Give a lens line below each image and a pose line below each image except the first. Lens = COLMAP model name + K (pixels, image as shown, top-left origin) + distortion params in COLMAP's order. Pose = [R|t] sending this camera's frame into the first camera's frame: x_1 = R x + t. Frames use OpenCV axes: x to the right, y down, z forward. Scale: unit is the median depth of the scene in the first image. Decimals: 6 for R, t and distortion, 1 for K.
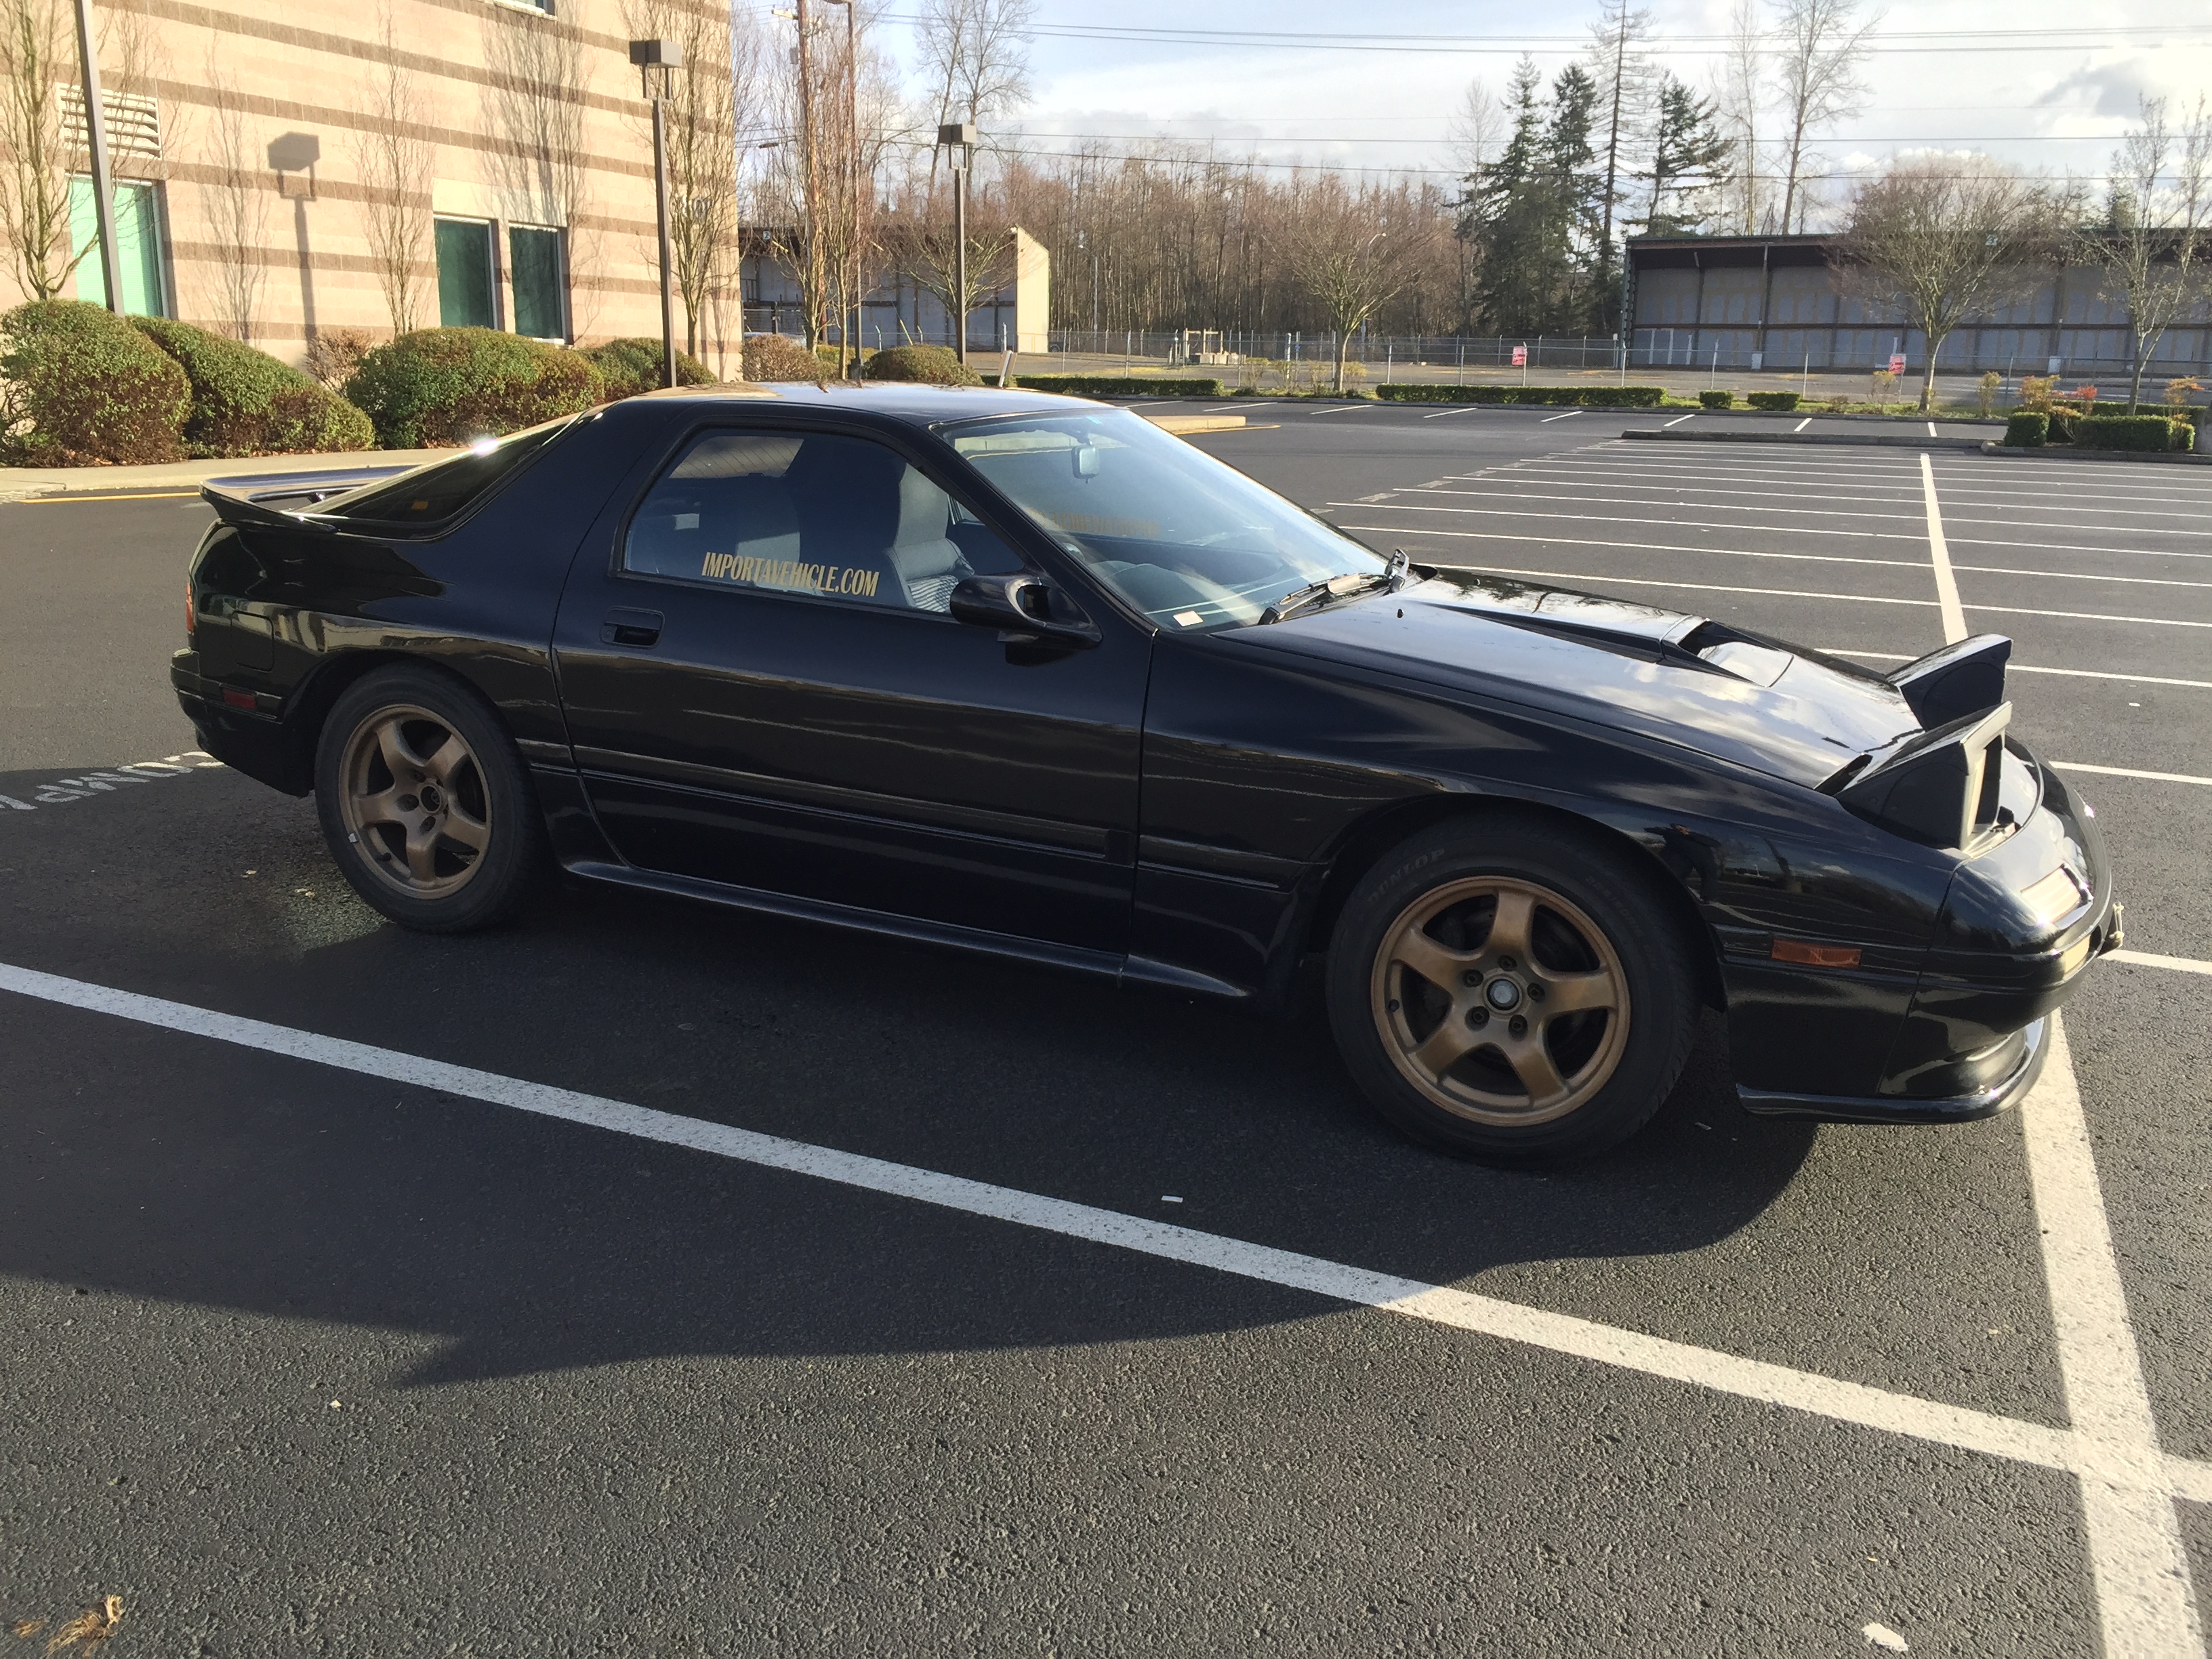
lens RADIAL K [[1825.4, 0, 1095.2], [0, 1825.4, 828.2], [0, 0, 1]] dist [0.072046, -0.090958]
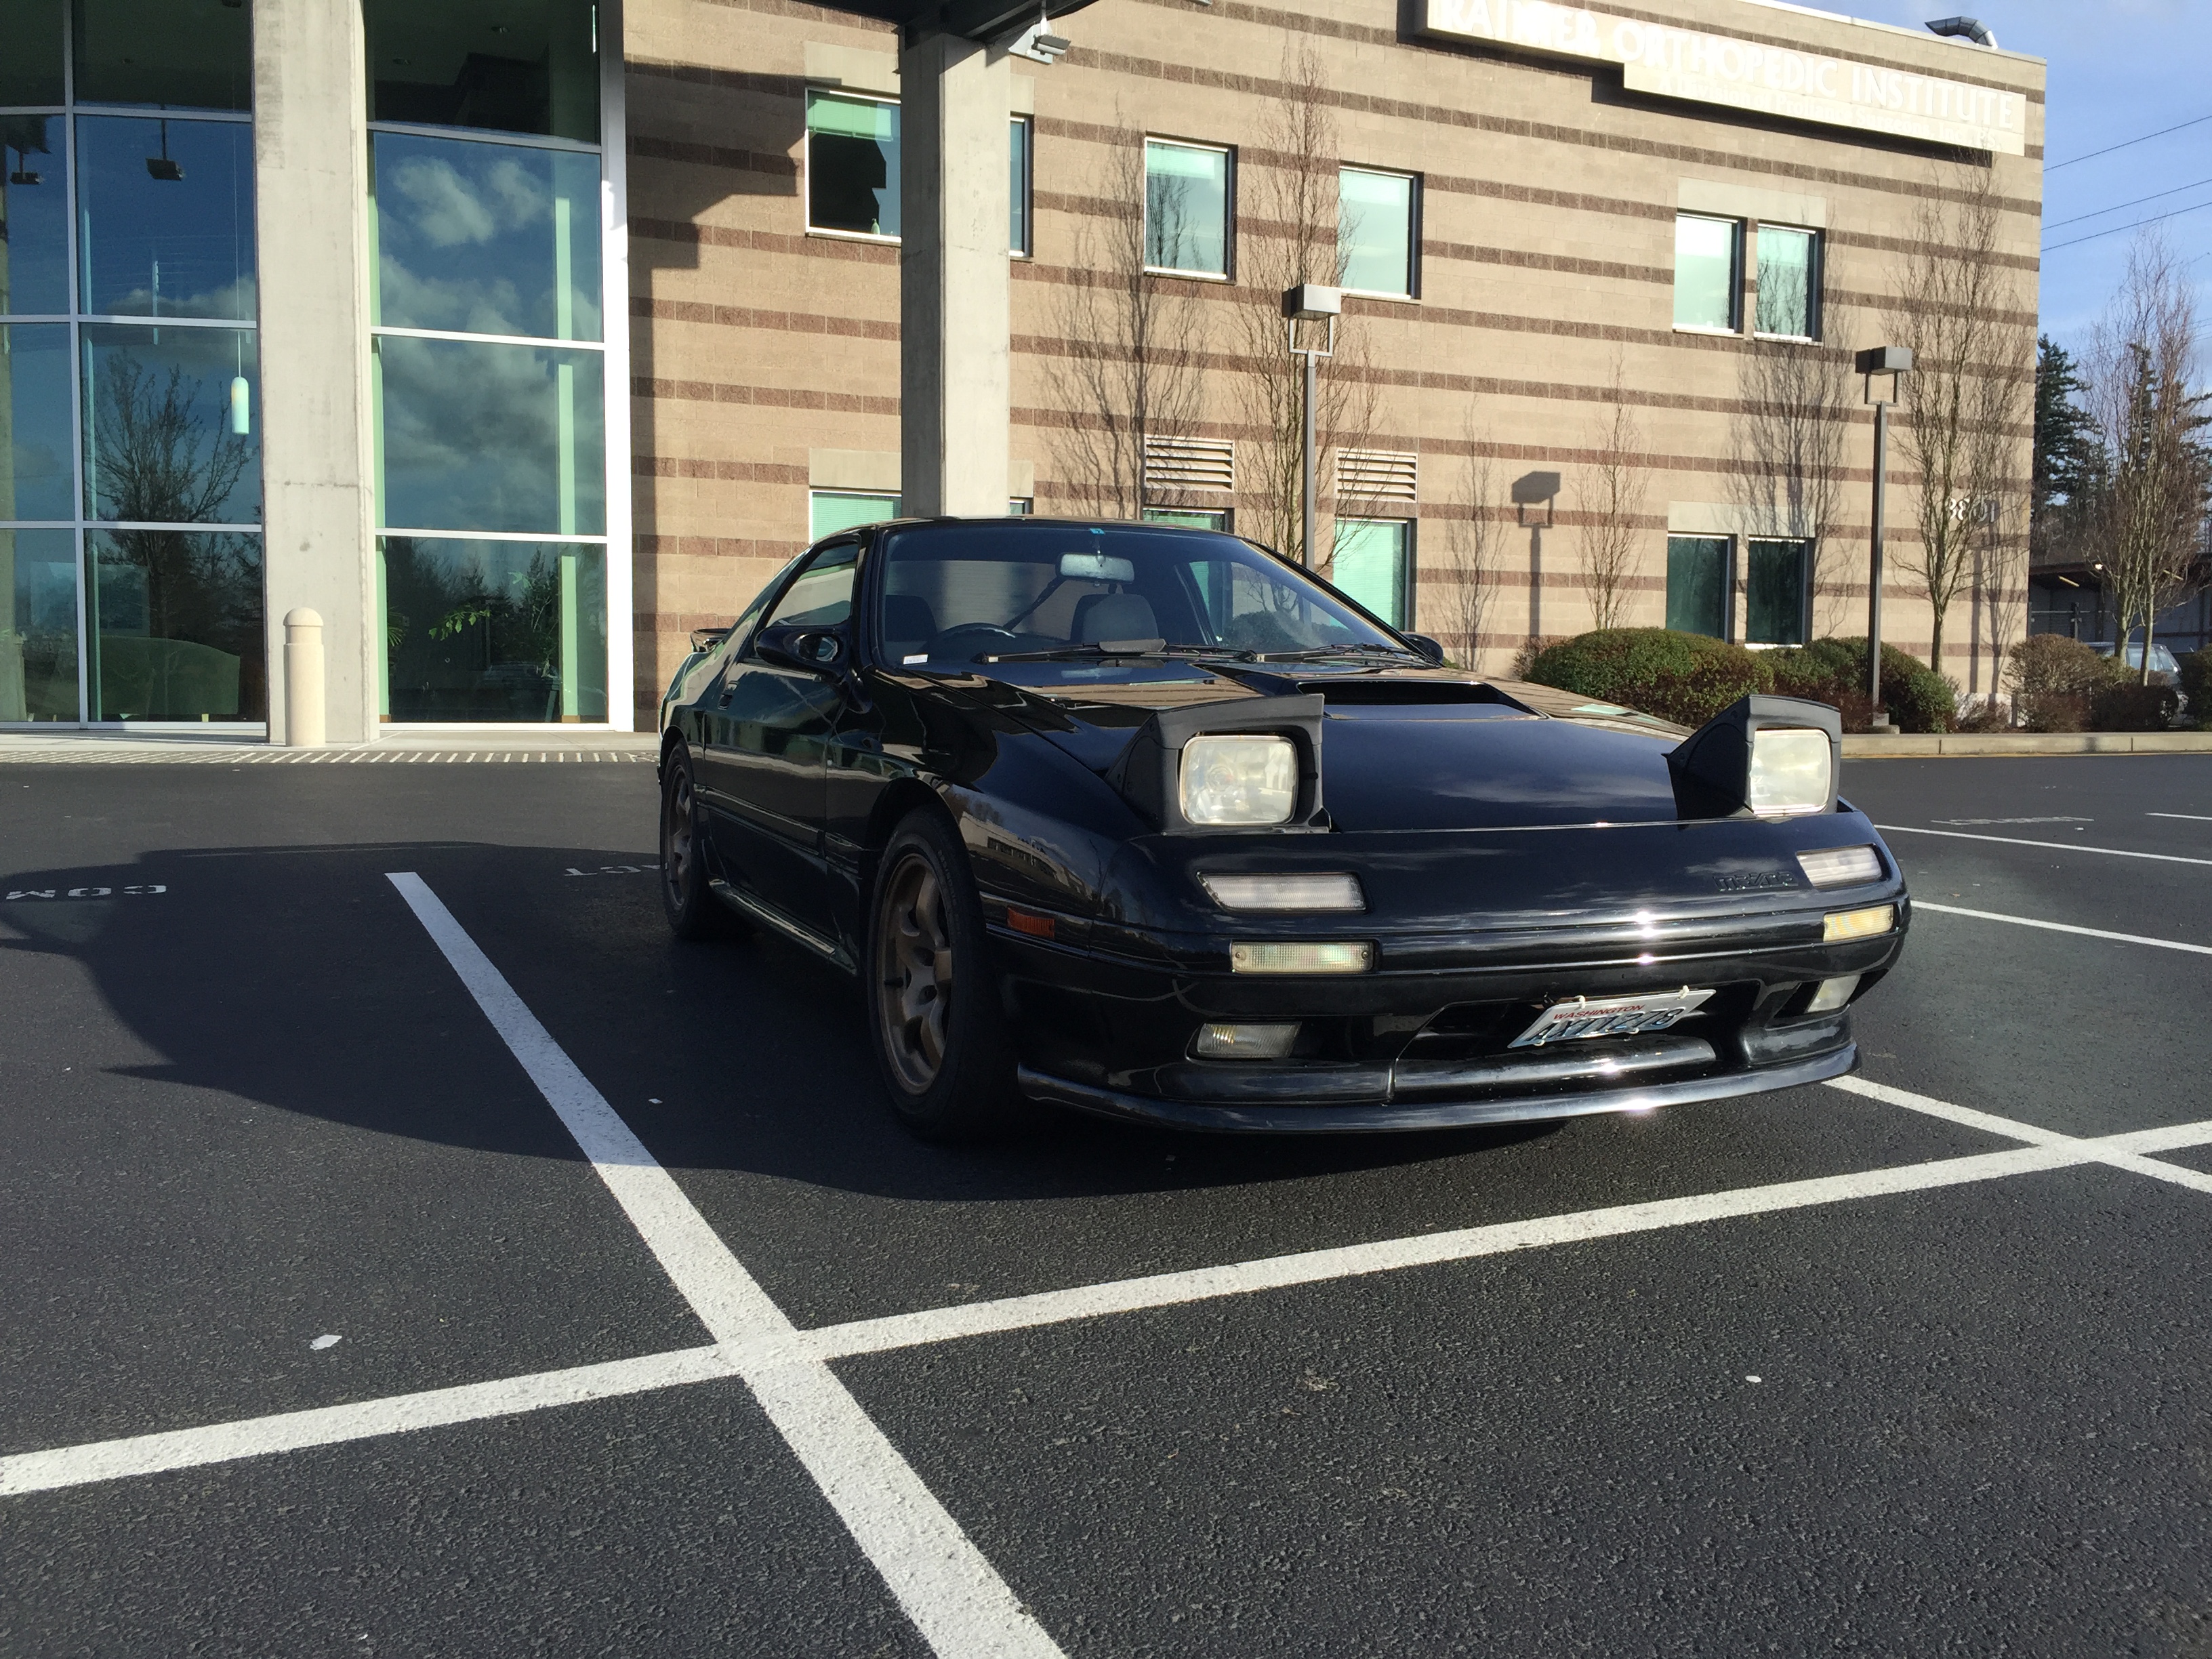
lens RADIAL K [[1825.4, 0, 1095.2], [0, 1825.4, 828.2], [0, 0, 1]] dist [0.072046, -0.090958]
pose [[0.747135, 0.038665, -0.663547, 0.119332], [-0.154957, 0.980931, -0.117317, 0.013970], [0.646358, 0.190473, 0.738879, 0.030193]]
